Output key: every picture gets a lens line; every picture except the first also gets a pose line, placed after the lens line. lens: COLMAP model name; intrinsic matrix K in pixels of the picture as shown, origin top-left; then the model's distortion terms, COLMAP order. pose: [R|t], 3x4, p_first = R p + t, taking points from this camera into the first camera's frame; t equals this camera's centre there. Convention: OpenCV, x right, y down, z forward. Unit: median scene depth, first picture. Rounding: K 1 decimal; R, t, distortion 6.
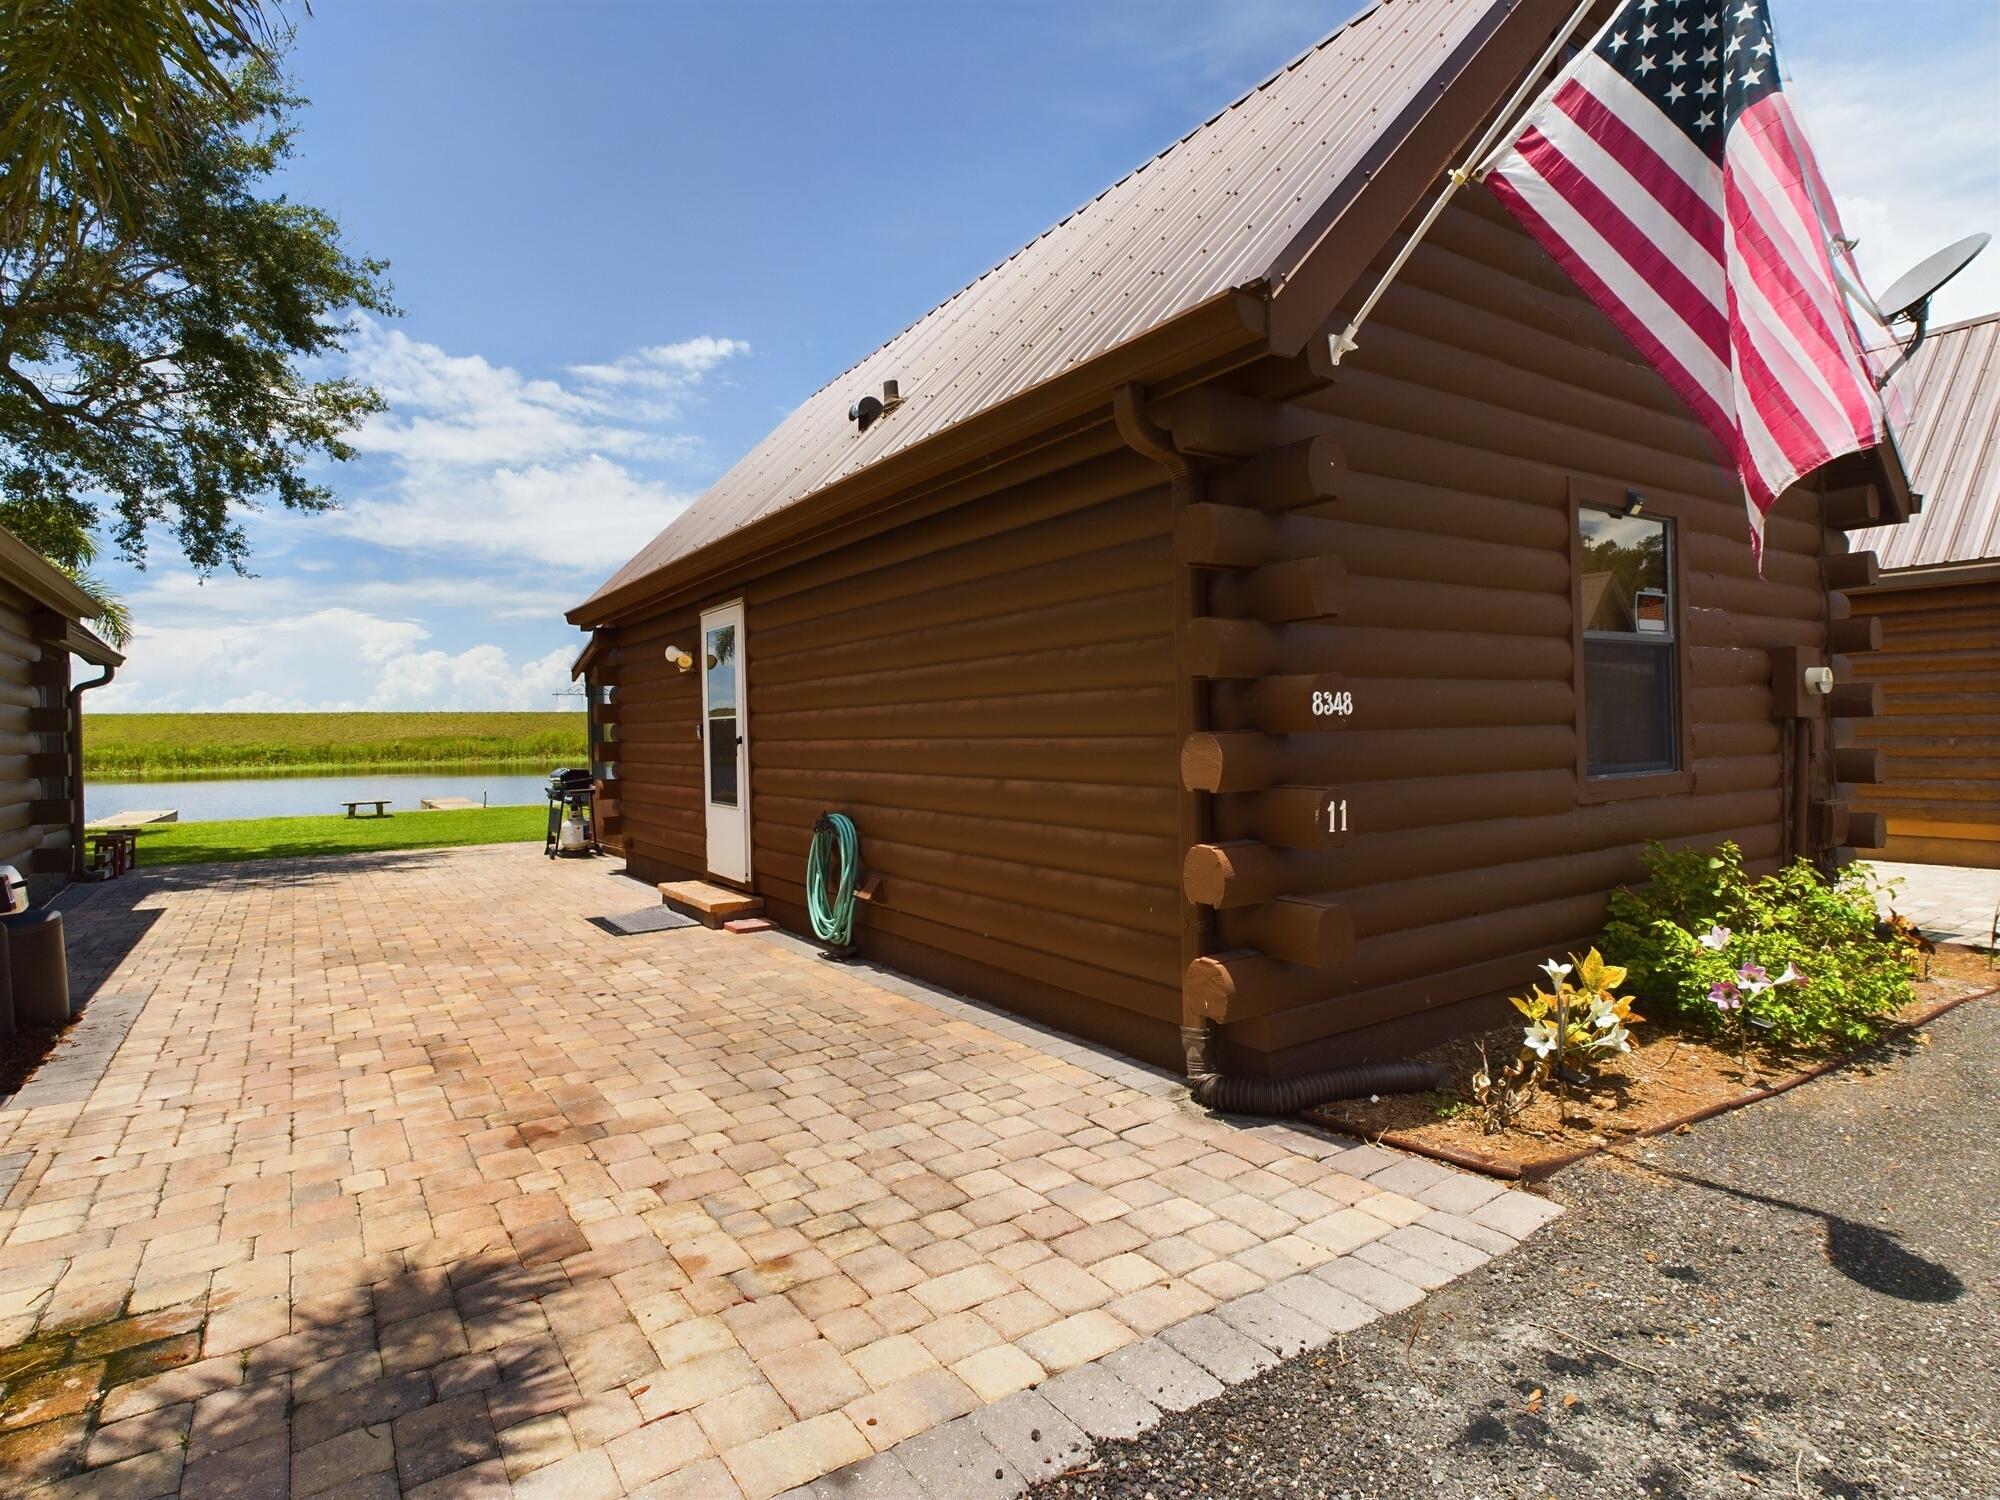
lens RADIAL K [[1043.7, 0, 1000.0], [0, 1043.7, 750.0], [0, 0, 1]] dist [0.001565, 0.000358]
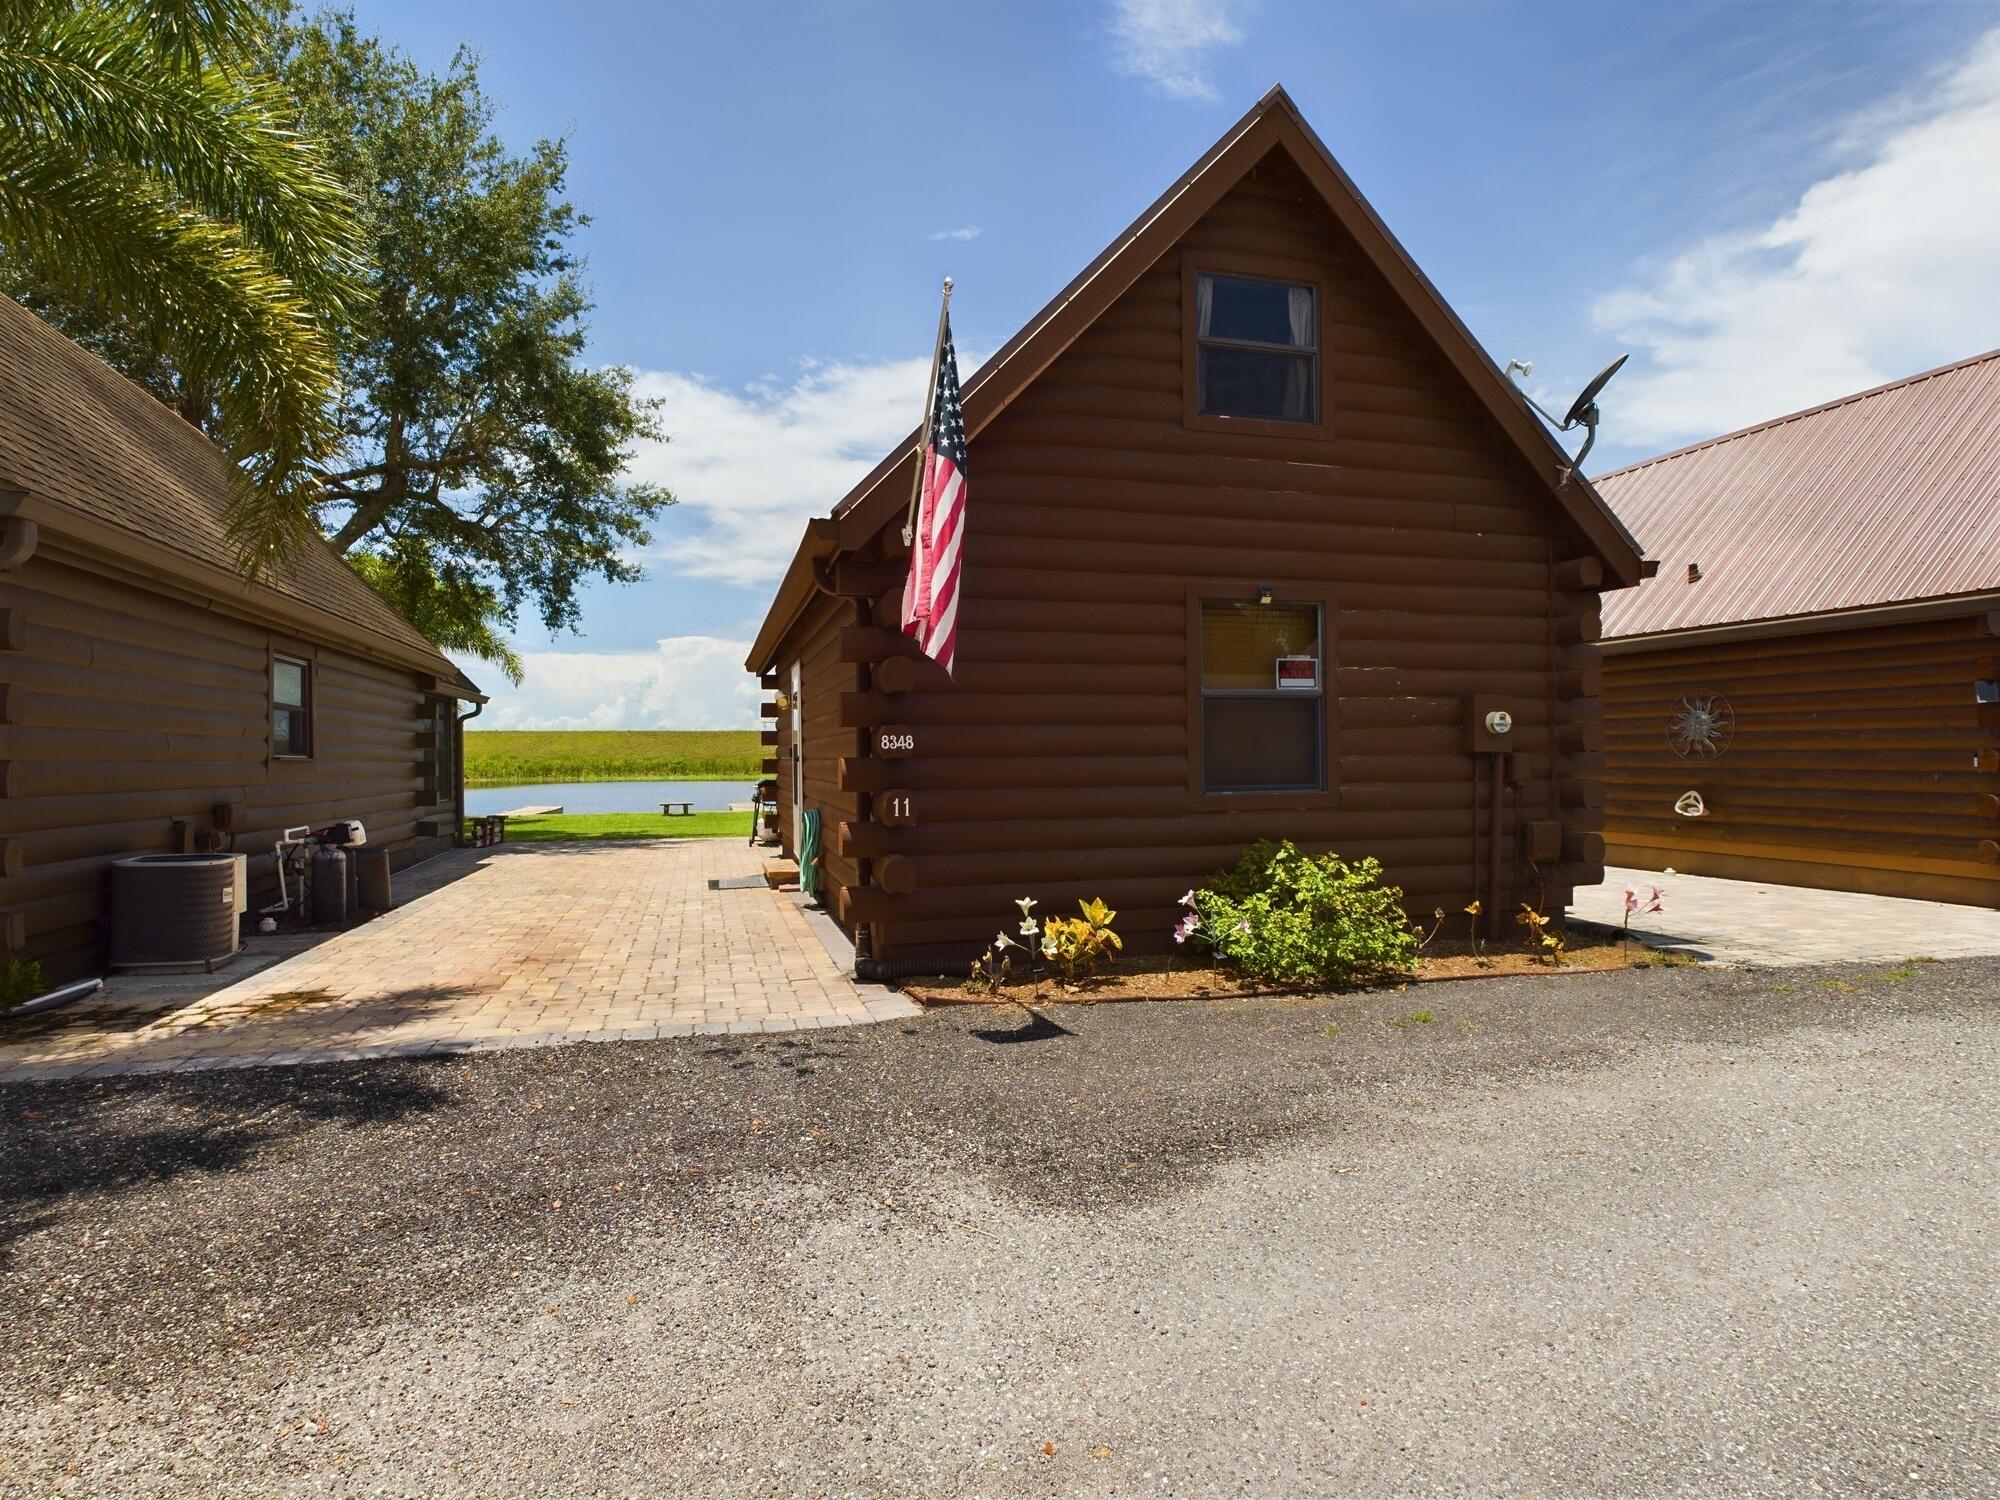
lens RADIAL K [[1038.0, 0, 1000.7], [0, 1038.0, 784.3], [0, 0, 1]] dist [-0.000050, -0.000387]
pose [[0.952251, 0.021087, -0.304589, 0.278270], [-0.017080, 0.999729, 0.015817, -0.001336], [0.304840, -0.009860, 0.952353, -0.164186]]
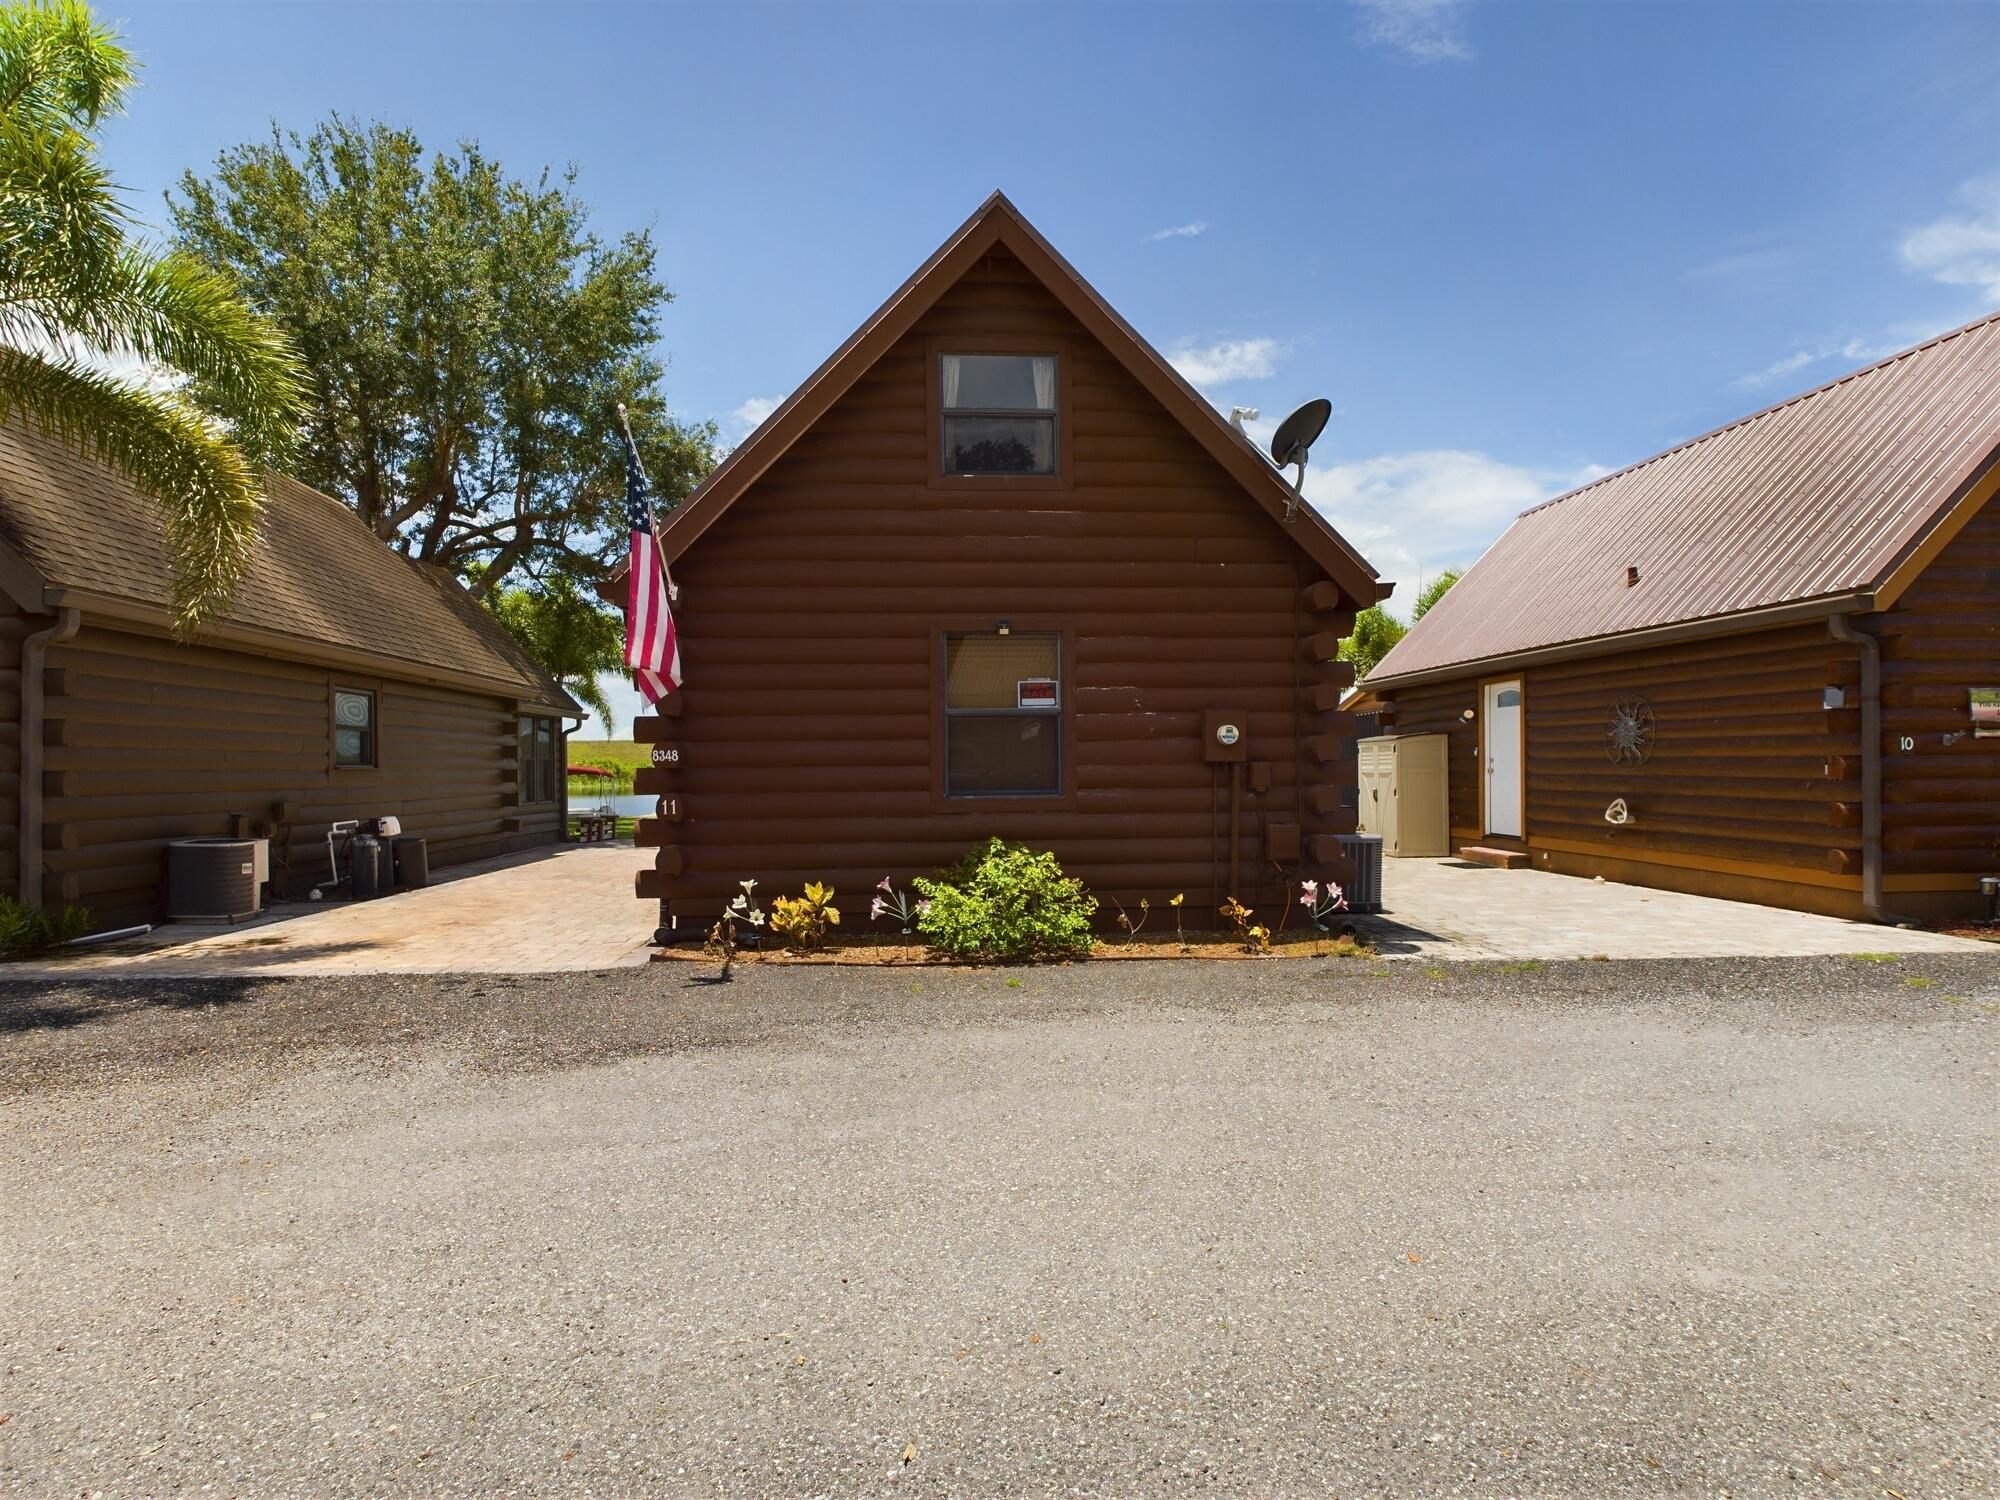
lens RADIAL K [[1028.4, 0, 997.4], [0, 1028.4, 800.8], [0, 0, 1]] dist [0.001769, -0.001341]
pose [[0.875553, 0.028610, -0.482275, 0.545987], [-0.016768, 0.999443, 0.028848, -0.006516], [0.482832, -0.017171, 0.875545, -0.155588]]
